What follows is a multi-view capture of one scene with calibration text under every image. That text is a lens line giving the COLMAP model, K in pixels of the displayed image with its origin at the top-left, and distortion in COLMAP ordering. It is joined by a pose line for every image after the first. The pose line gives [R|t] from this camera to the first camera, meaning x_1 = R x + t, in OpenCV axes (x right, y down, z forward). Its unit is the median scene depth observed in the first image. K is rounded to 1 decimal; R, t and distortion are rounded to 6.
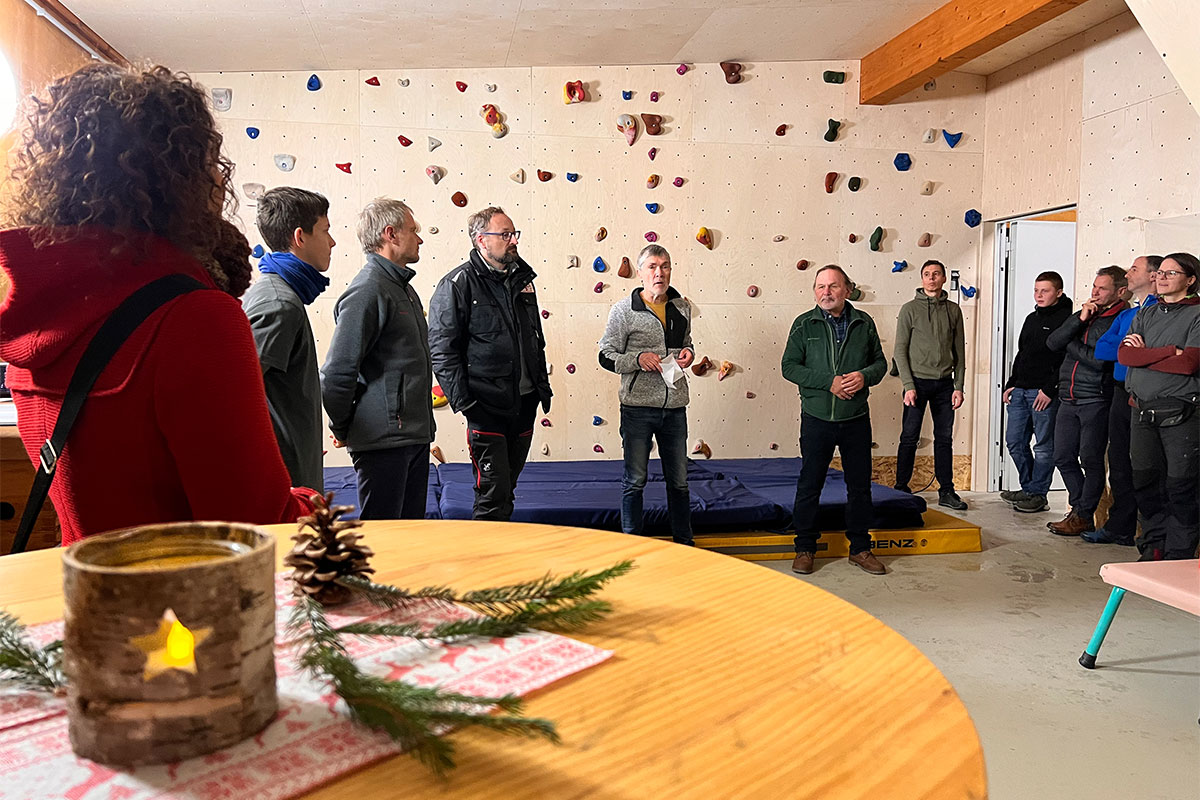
lens RADIAL K [[917.5, 0, 553.7], [0, 917.5, 375.6], [0, 0, 1]] dist [0.085375, -0.139833]
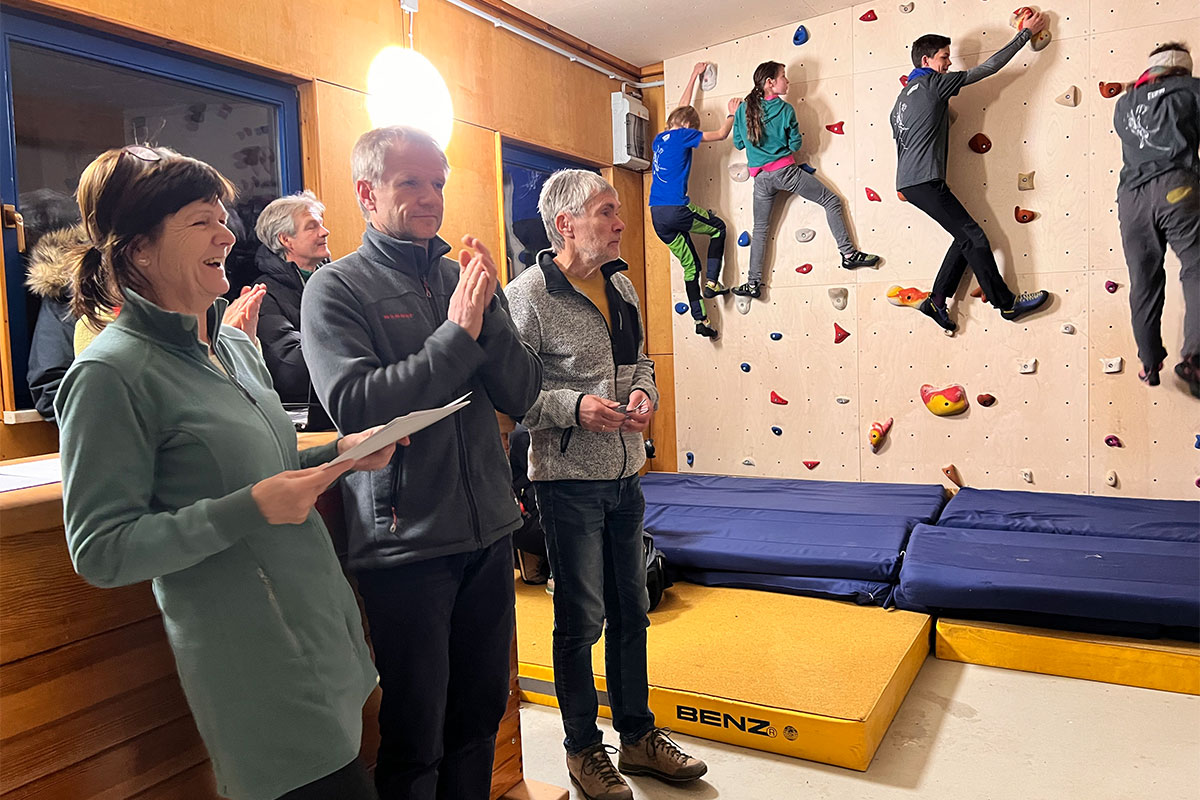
lens RADIAL K [[907.1, 0, 548.4], [0, 907.1, 395.0], [0, 0, 1]] dist [-0.003579, 0.000804]
pose [[0.788896, 0.006881, -0.614489, 0.081522], [0.016282, 0.999352, 0.032094, -0.014439], [0.614311, -0.035324, 0.788273, 0.196336]]
